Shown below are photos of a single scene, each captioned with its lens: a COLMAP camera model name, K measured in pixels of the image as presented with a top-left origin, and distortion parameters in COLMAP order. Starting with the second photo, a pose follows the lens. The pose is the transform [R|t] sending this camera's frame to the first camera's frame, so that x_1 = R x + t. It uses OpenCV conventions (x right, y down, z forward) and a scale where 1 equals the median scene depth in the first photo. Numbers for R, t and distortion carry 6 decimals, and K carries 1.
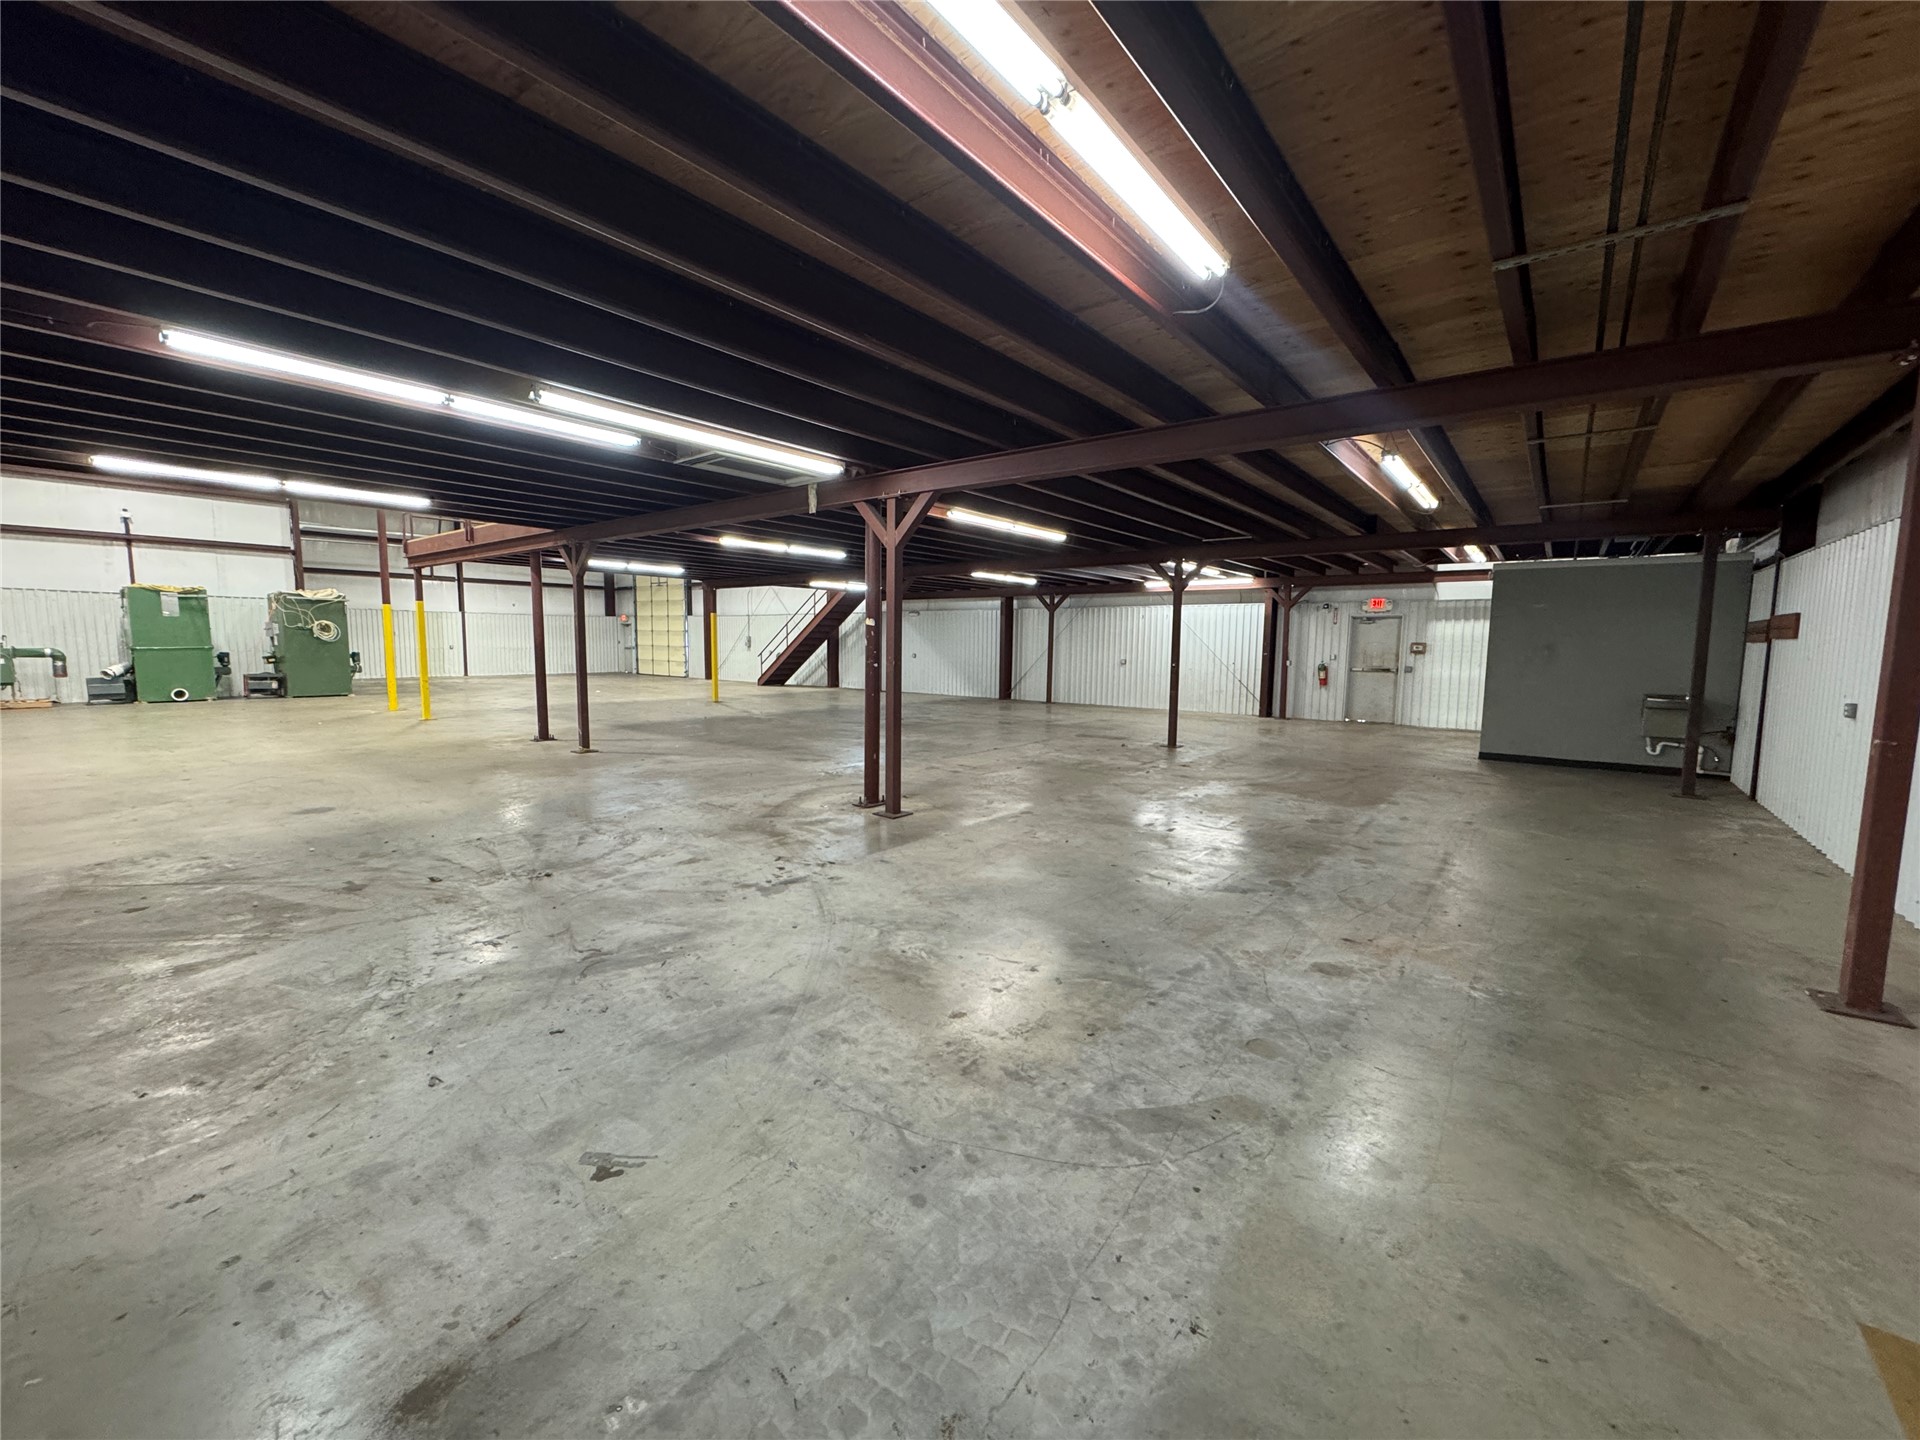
lens RADIAL K [[766.4, 0, 963.3], [0, 766.4, 711.7], [0, 0, 1]] dist [-0.003371, 0.000869]
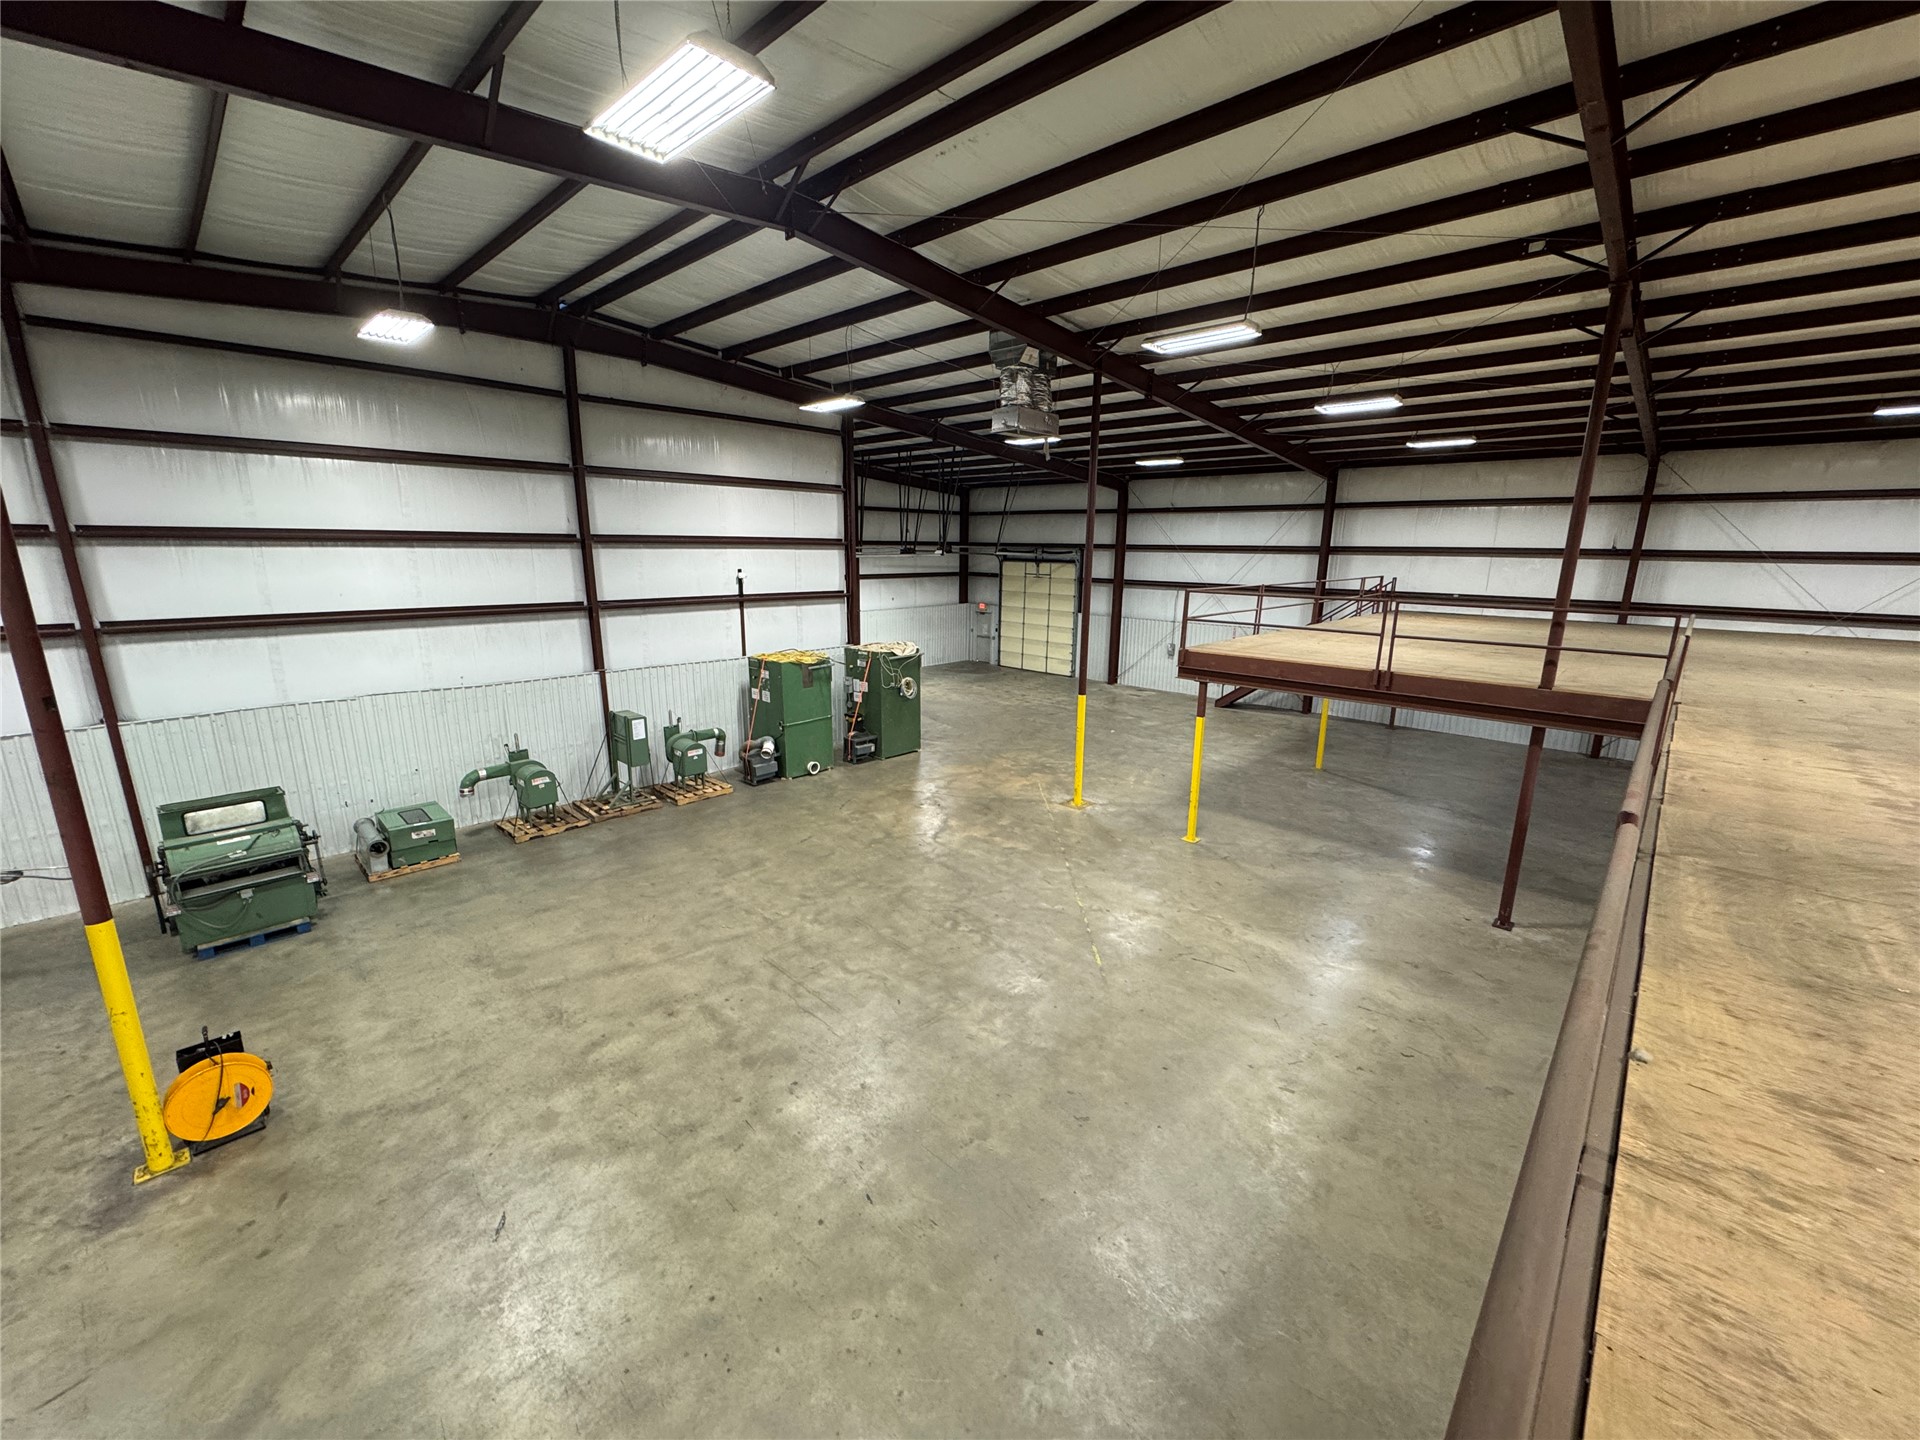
lens RADIAL K [[766.4, 0, 957.0], [0, 766.4, 716.7], [0, 0, 1]] dist [-0.003371, 0.000869]
pose [[0.995605, 0.017035, -0.092092, -0.734966], [-0.005211, 0.991871, 0.127139, -0.204863], [0.093509, -0.126100, 0.987601, 0.062508]]
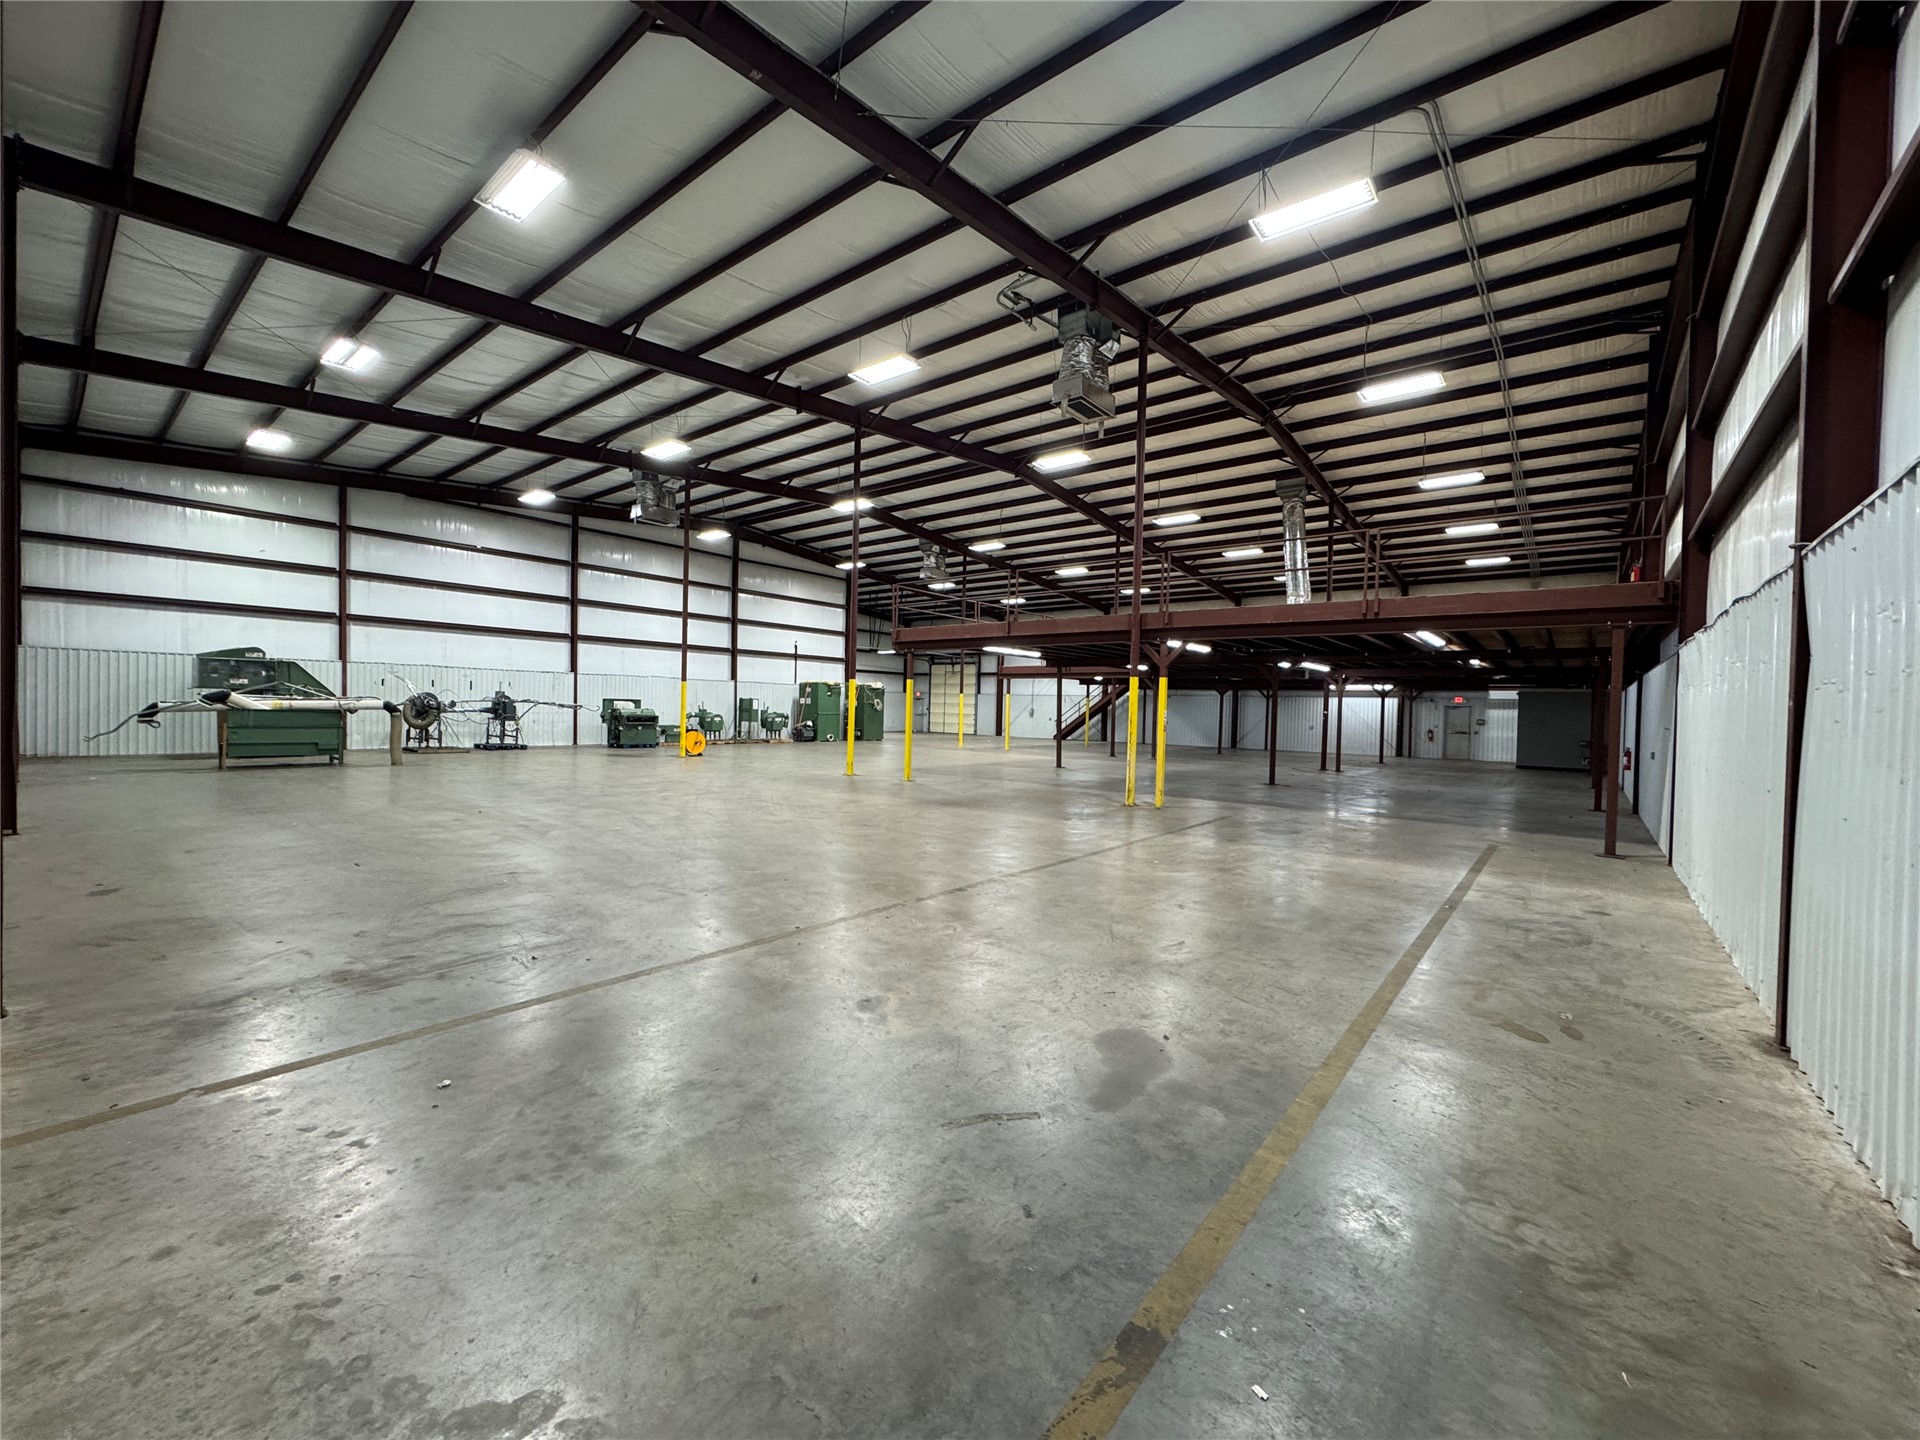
lens RADIAL K [[766.4, 0, 956.1], [0, 766.4, 729.2], [0, 0, 1]] dist [-0.003371, 0.000869]
pose [[0.999650, 0.013811, -0.022561, -0.644818], [-0.015228, 0.997842, -0.063877, 0.074113], [0.021630, 0.064198, 0.997703, -0.903975]]
